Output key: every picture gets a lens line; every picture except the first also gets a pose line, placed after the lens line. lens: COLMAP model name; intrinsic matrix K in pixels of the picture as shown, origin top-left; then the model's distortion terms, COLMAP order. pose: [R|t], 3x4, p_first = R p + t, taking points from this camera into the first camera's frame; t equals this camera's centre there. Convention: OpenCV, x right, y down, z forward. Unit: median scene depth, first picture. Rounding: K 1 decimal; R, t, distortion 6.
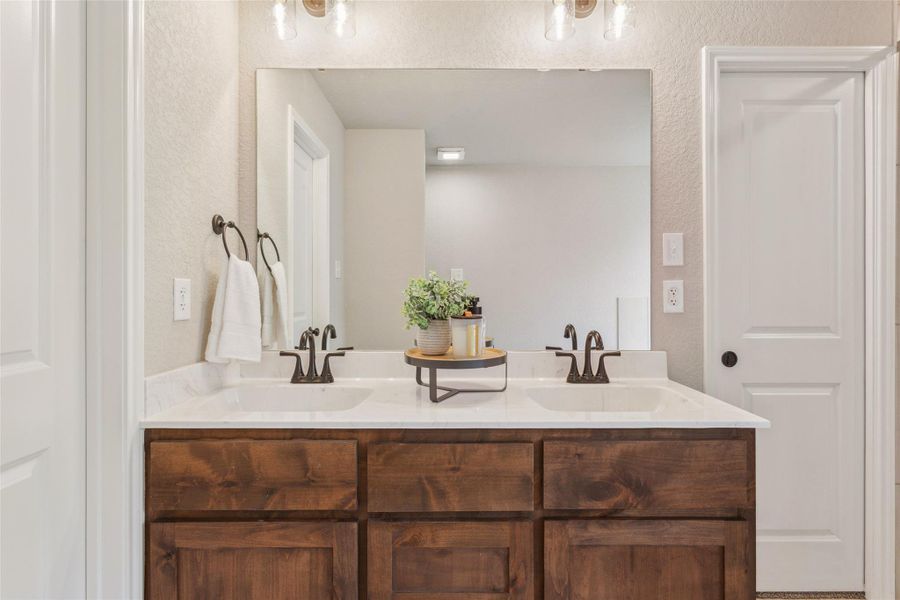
lens RADIAL K [[450.1, 0, 449.1], [0, 450.1, 294.7], [0, 0, 1]] dist [0.005961, -0.002467]
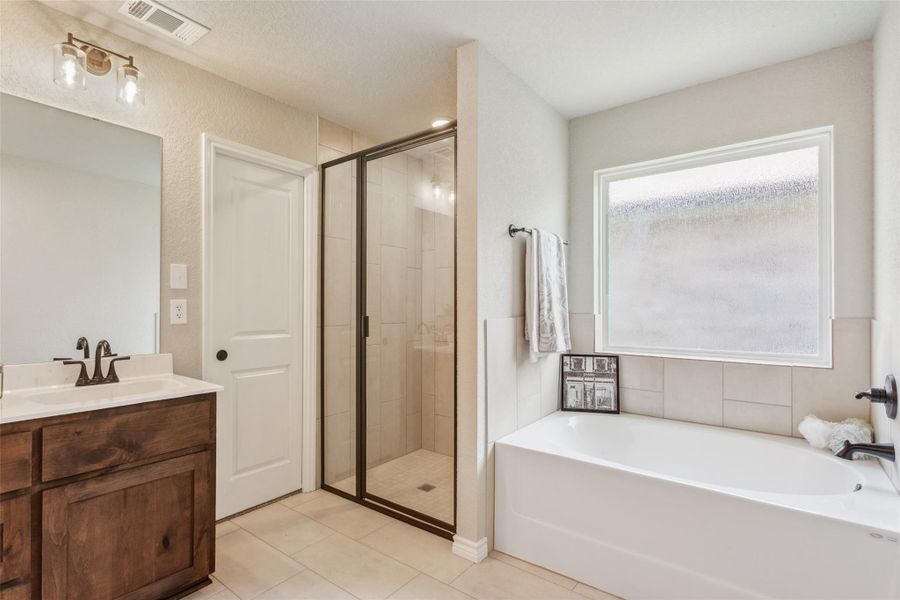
lens RADIAL K [[450.1, 0, 449.6], [0, 450.1, 302.3], [0, 0, 1]] dist [0.005961, -0.002467]
pose [[0.620565, 0.009461, 0.784098, -0.074456], [0.004109, 0.999874, -0.015316, -0.000115], [-0.784144, 0.012726, 0.620448, -0.660536]]
